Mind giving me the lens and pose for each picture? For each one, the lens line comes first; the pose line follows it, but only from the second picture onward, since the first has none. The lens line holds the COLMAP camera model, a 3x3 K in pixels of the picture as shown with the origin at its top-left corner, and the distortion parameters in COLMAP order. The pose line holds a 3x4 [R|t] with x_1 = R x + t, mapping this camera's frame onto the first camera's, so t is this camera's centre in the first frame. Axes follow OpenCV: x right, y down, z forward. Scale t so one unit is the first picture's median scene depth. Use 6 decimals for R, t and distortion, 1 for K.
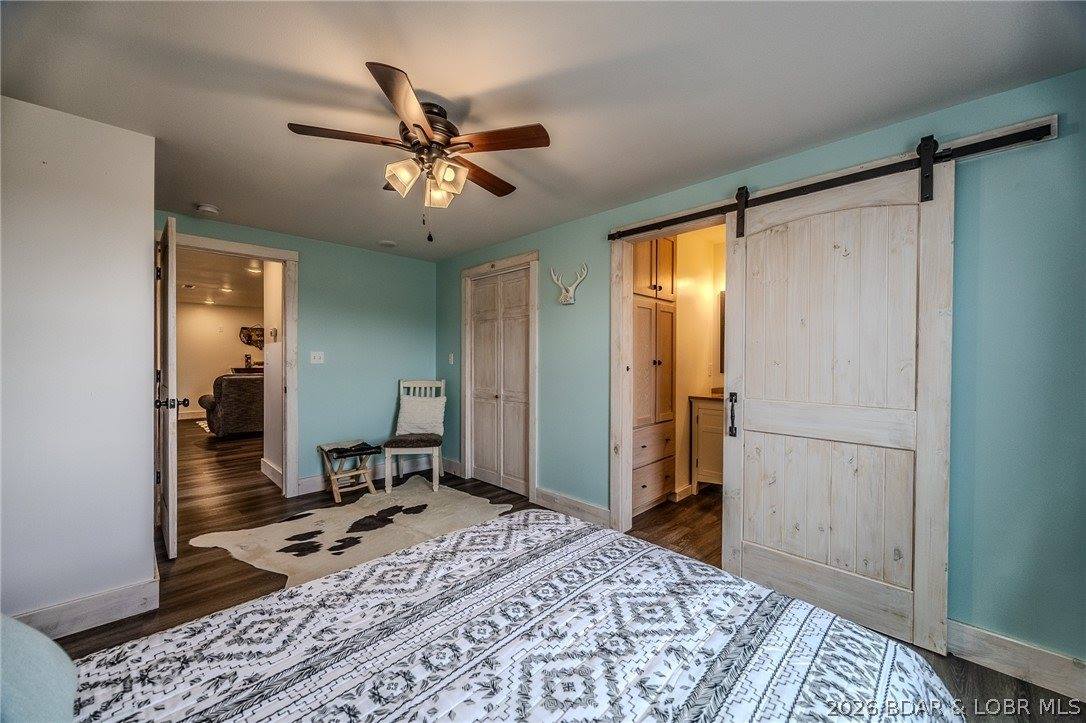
lens RADIAL K [[418.9, 0, 543.0], [0, 418.9, 361.5], [0, 0, 1]] dist [-0.000046, -0.003146]
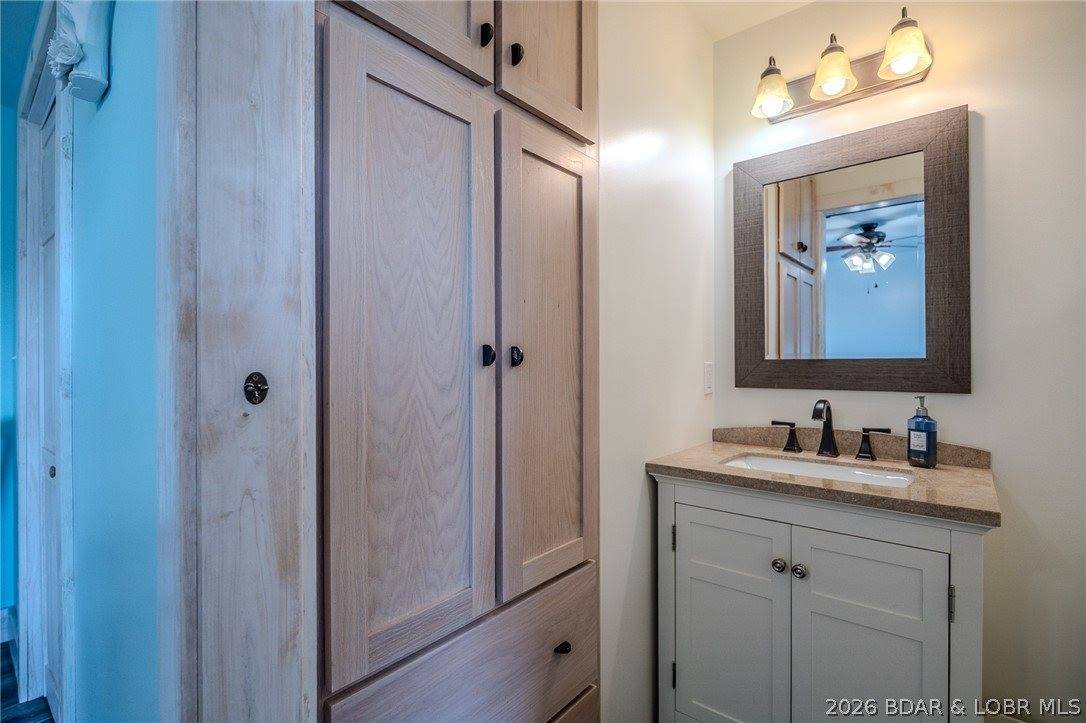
lens RADIAL K [[501.1, 0, 543.0], [0, 501.1, 361.5], [0, 0, 1]] dist [-0.000463, -0.000036]
pose [[0.996339, -0.007289, 0.085185, 0.269536], [0.008455, 0.999875, -0.013335, 0.009261], [-0.085077, 0.014006, 0.996276, 0.711004]]
